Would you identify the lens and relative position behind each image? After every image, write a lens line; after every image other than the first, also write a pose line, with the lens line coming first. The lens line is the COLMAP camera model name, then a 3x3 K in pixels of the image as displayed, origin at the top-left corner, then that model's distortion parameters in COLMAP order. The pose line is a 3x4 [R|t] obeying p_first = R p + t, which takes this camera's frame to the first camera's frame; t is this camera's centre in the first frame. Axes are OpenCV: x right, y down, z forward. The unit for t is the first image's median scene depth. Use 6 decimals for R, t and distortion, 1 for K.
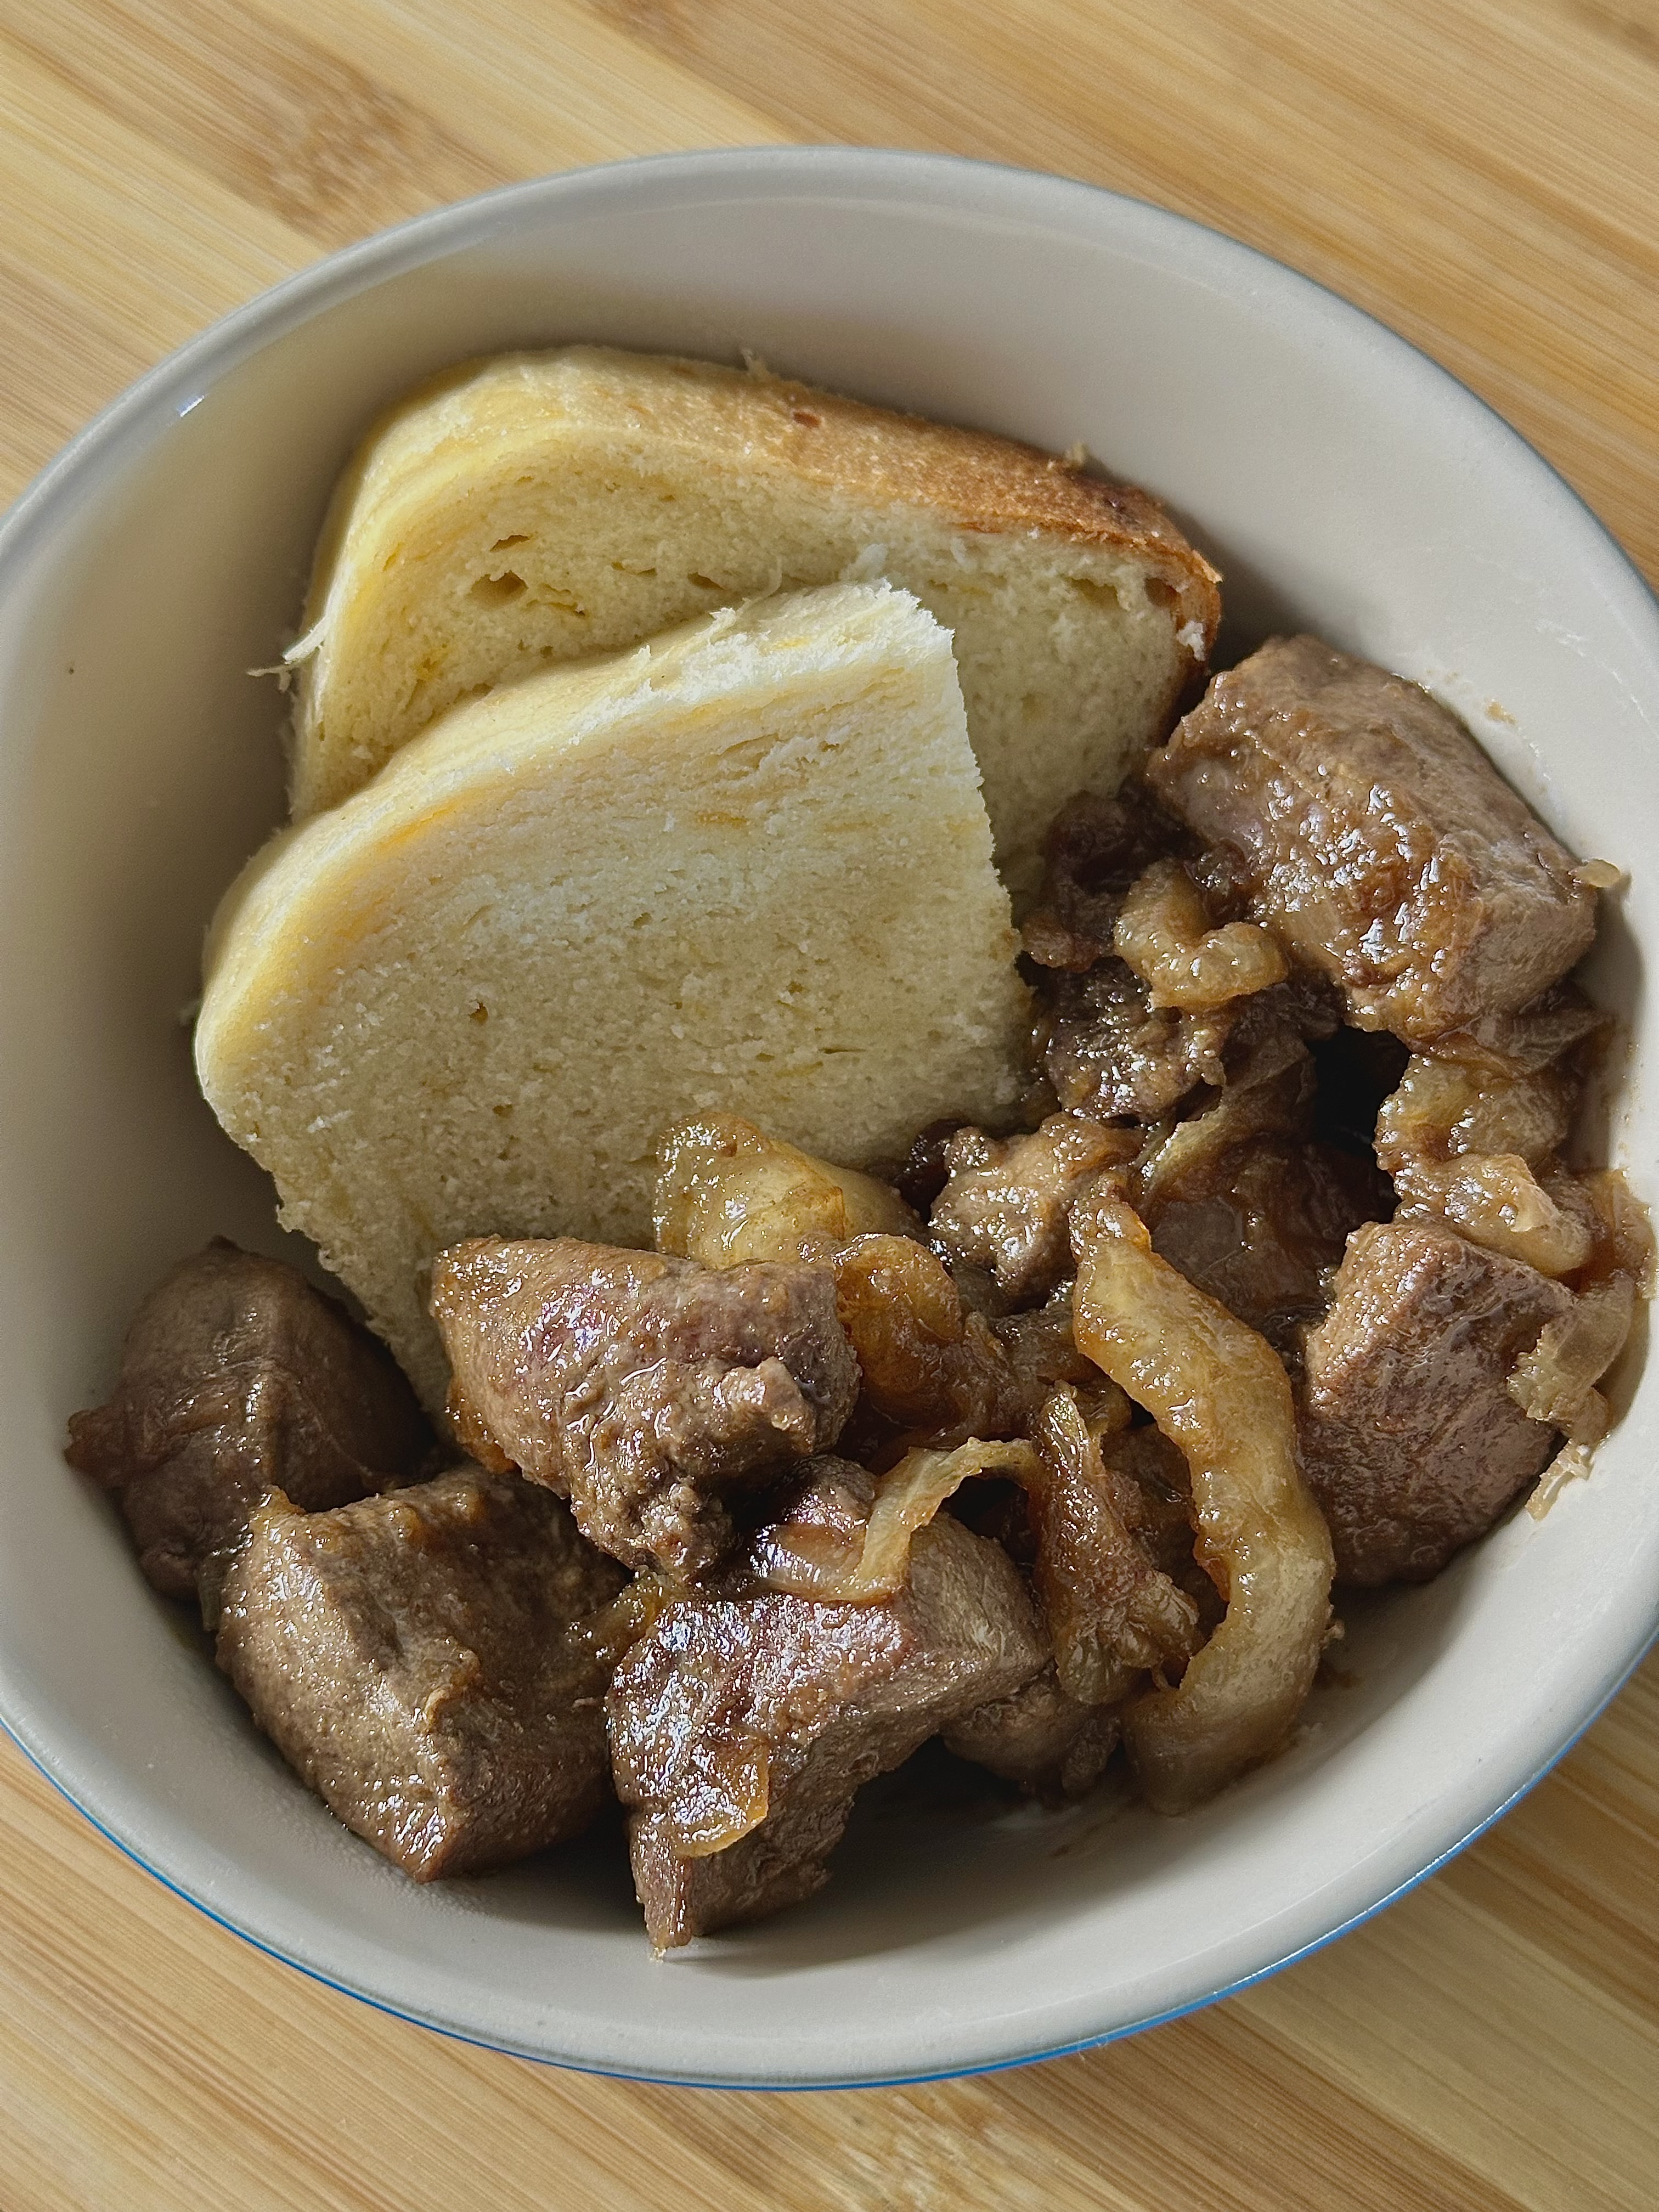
lens RADIAL K [[3273.3, 0, 828.9], [0, 3273.3, 1060.7], [0, 0, 1]] dist [0.114745, 0.000000]
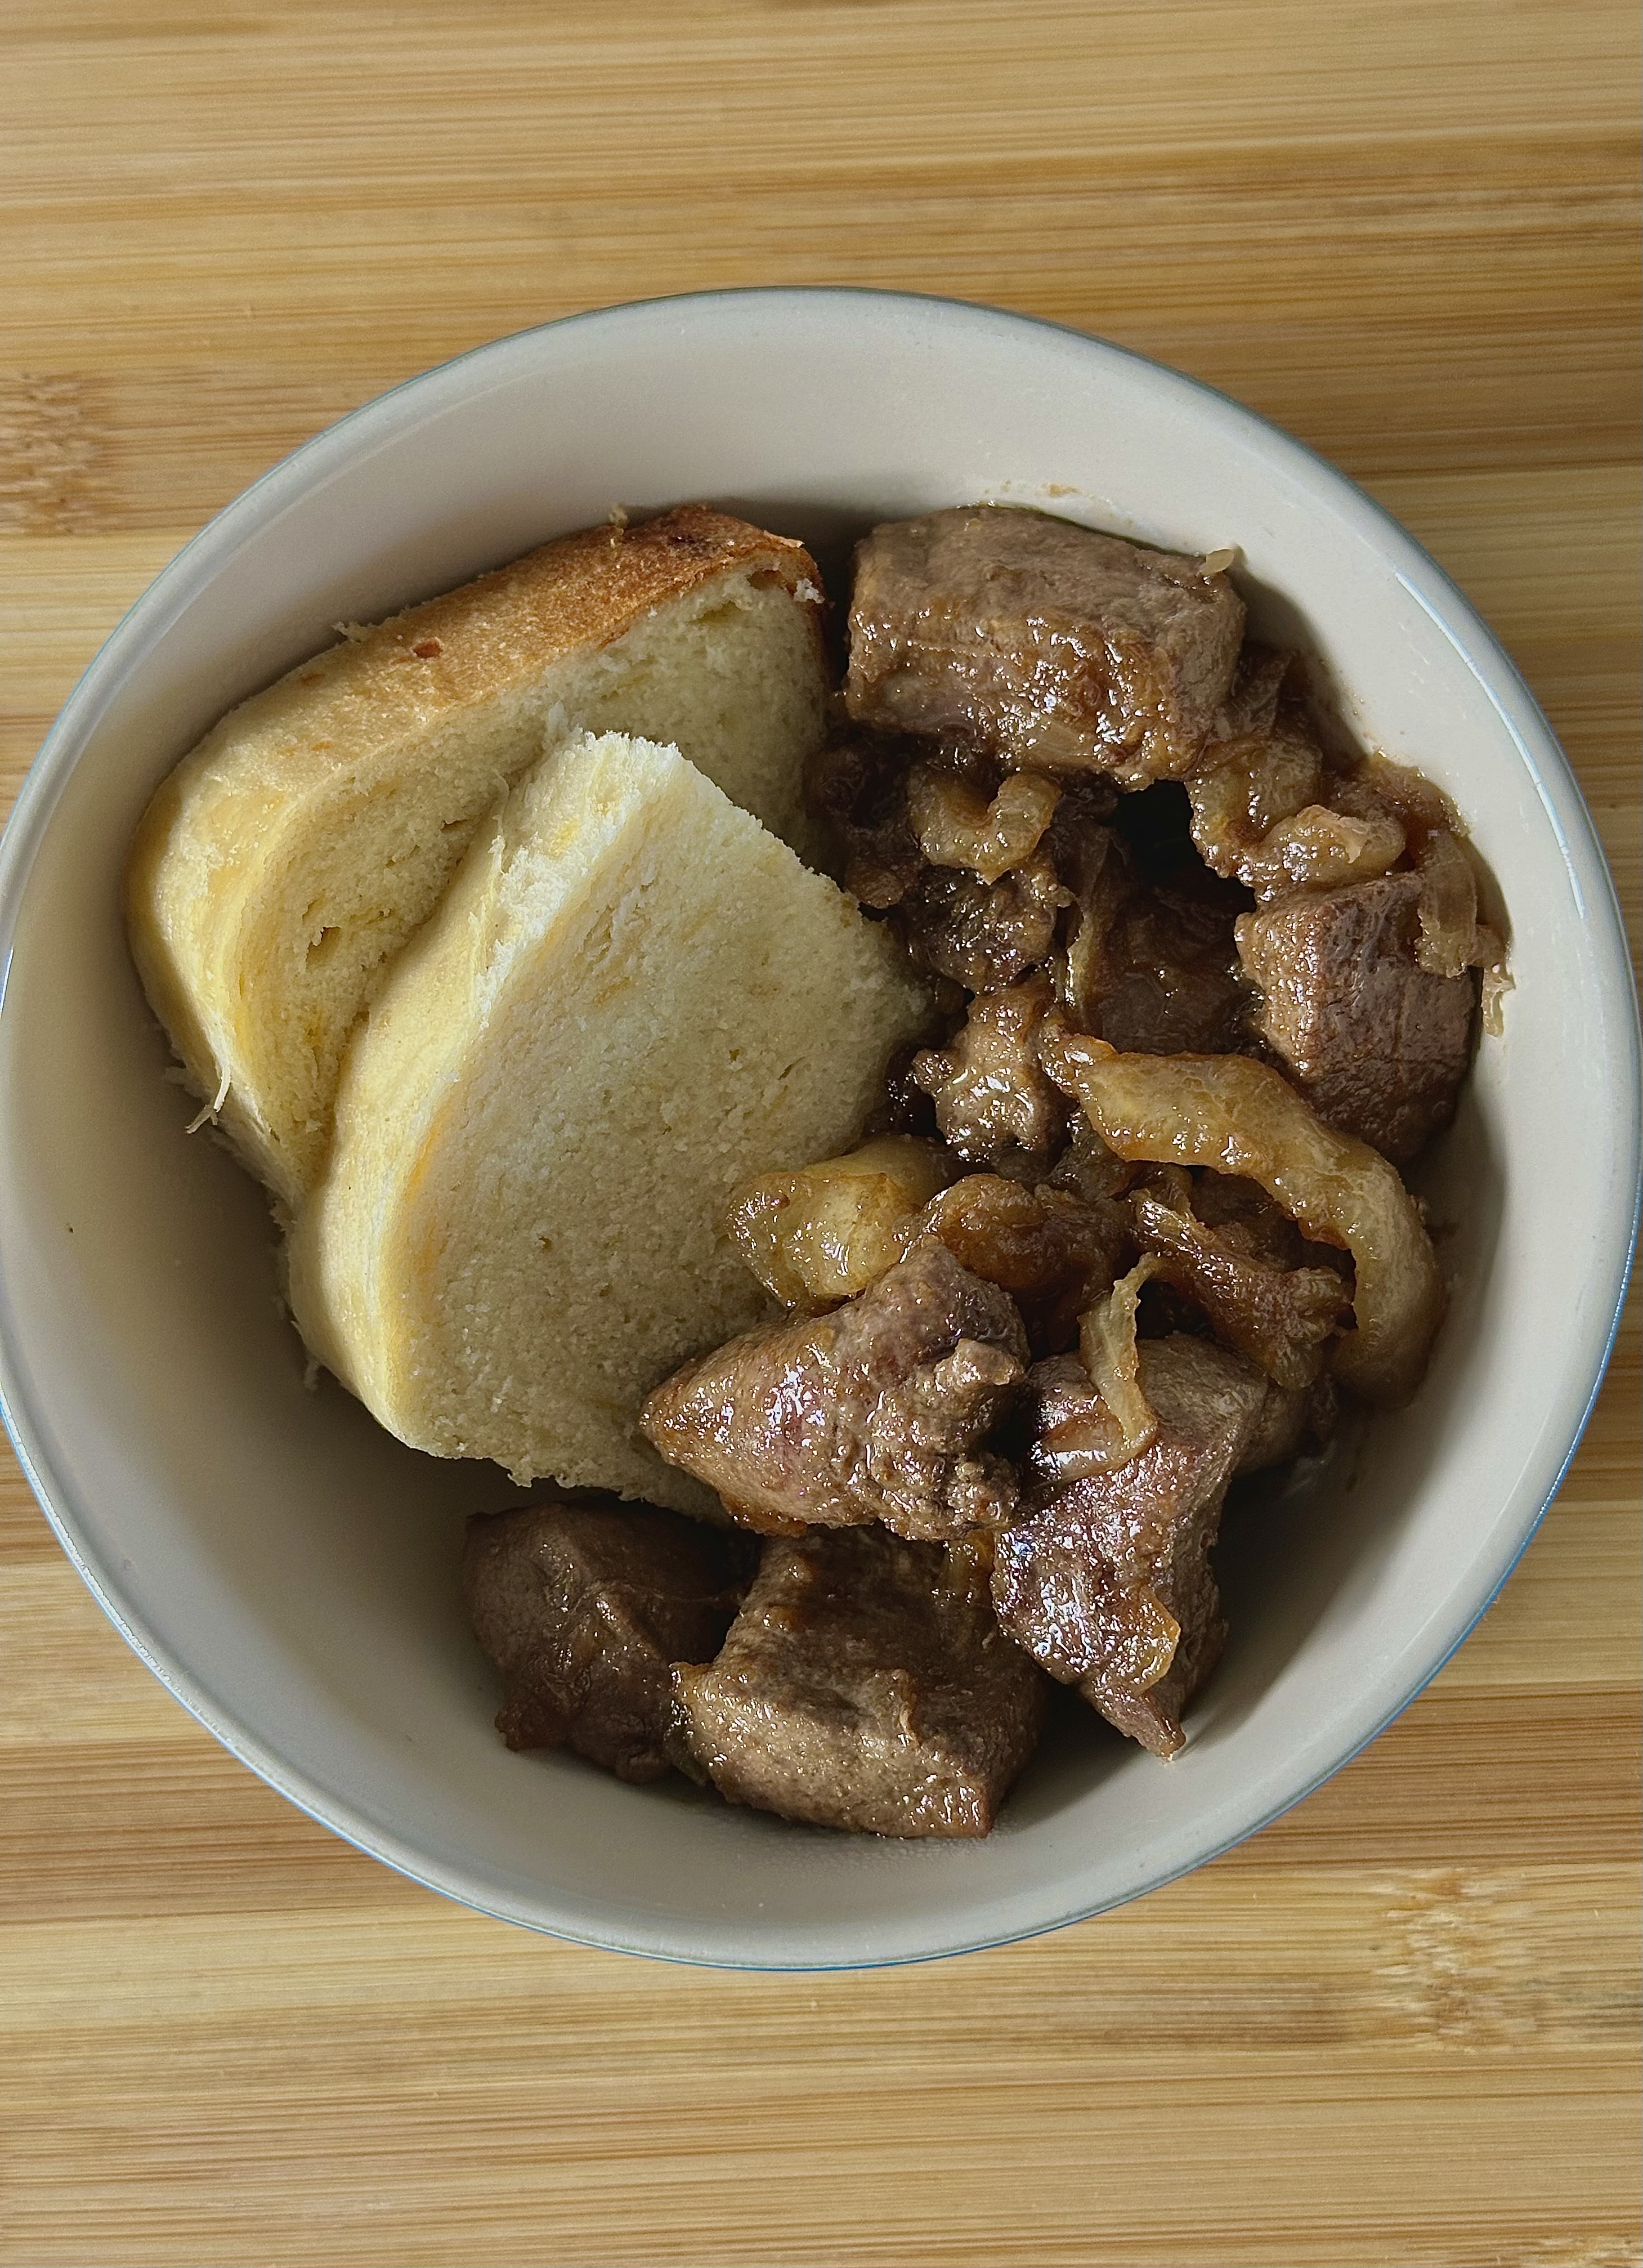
lens RADIAL K [[3363.8, 0, 820.9], [0, 3363.8, 1128.8], [0, 0, 1]] dist [0.145792, 0.000000]
pose [[0.783024, -0.620201, 0.047158, -0.061243], [0.603849, 0.776174, 0.181440, -0.207357], [-0.149132, -0.113595, 0.982271, -0.194004]]
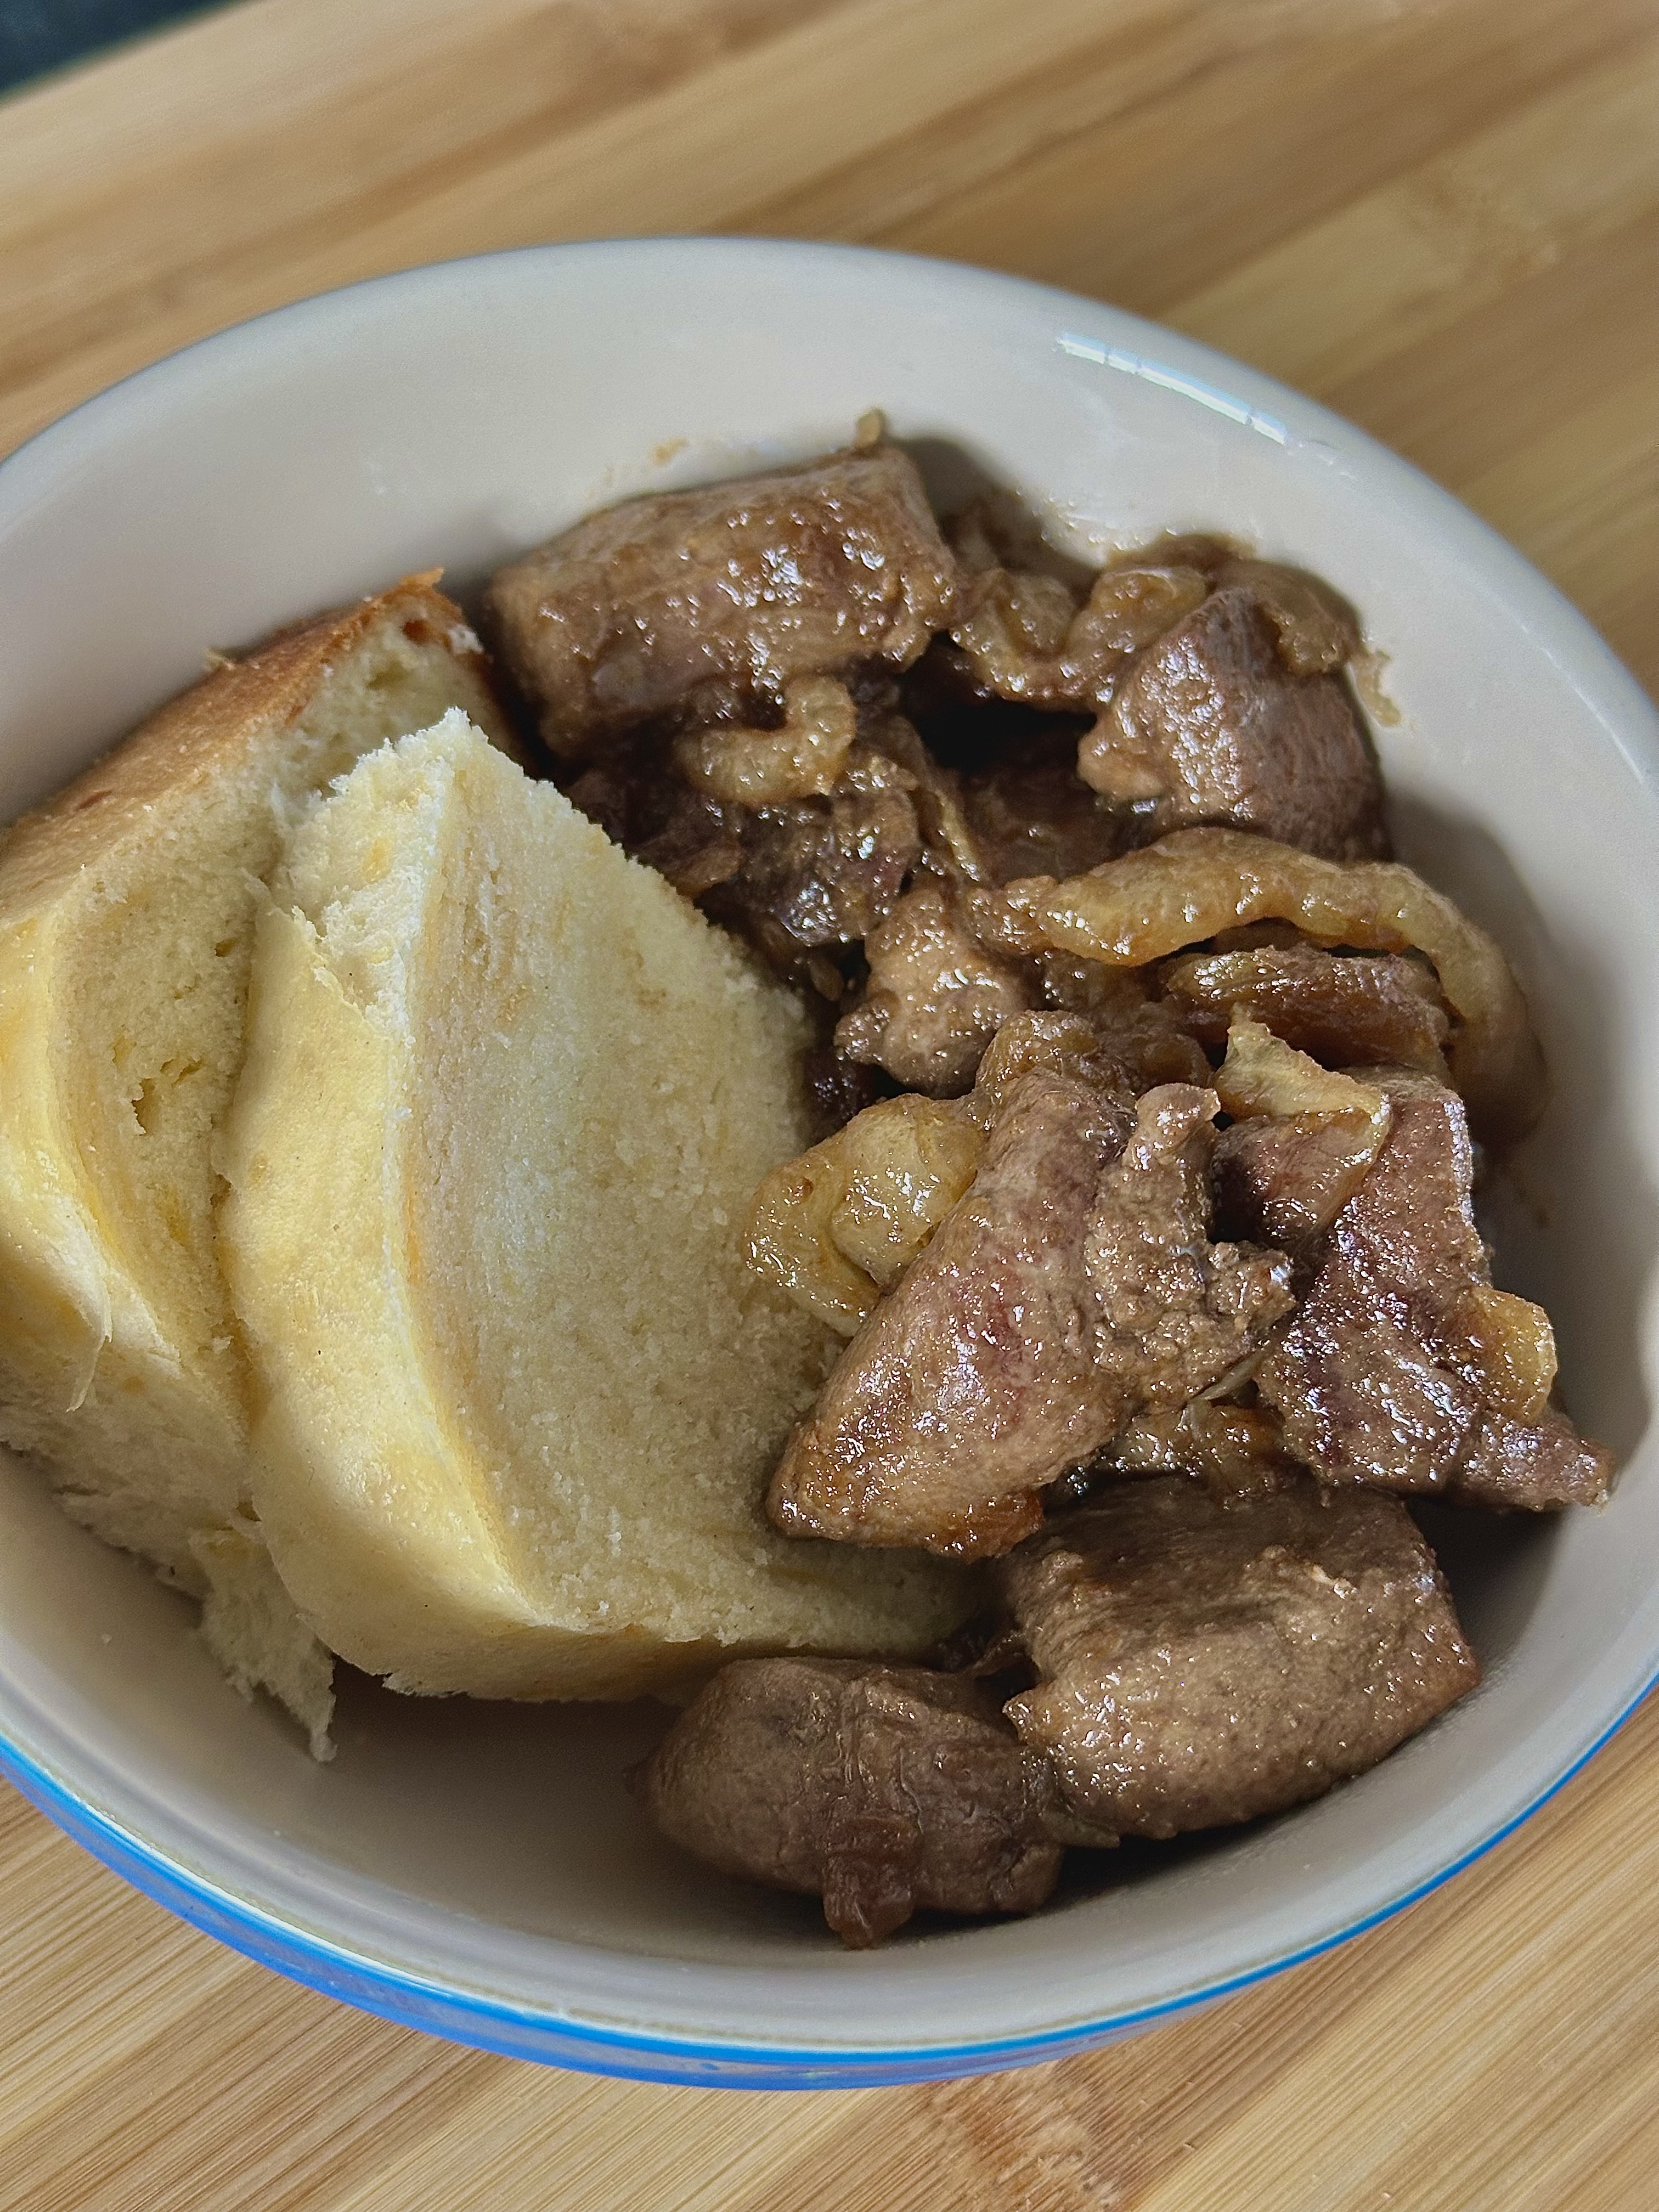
lens RADIAL K [[3273.3, 0, 835.8], [0, 3273.3, 1103.2], [0, 0, 1]] dist [0.114745, 0.000000]
pose [[0.350363, -0.775172, 0.525694, -0.509527], [0.859332, 0.489299, 0.148781, -0.118867], [-0.372552, 0.399618, 0.837562, 0.197229]]
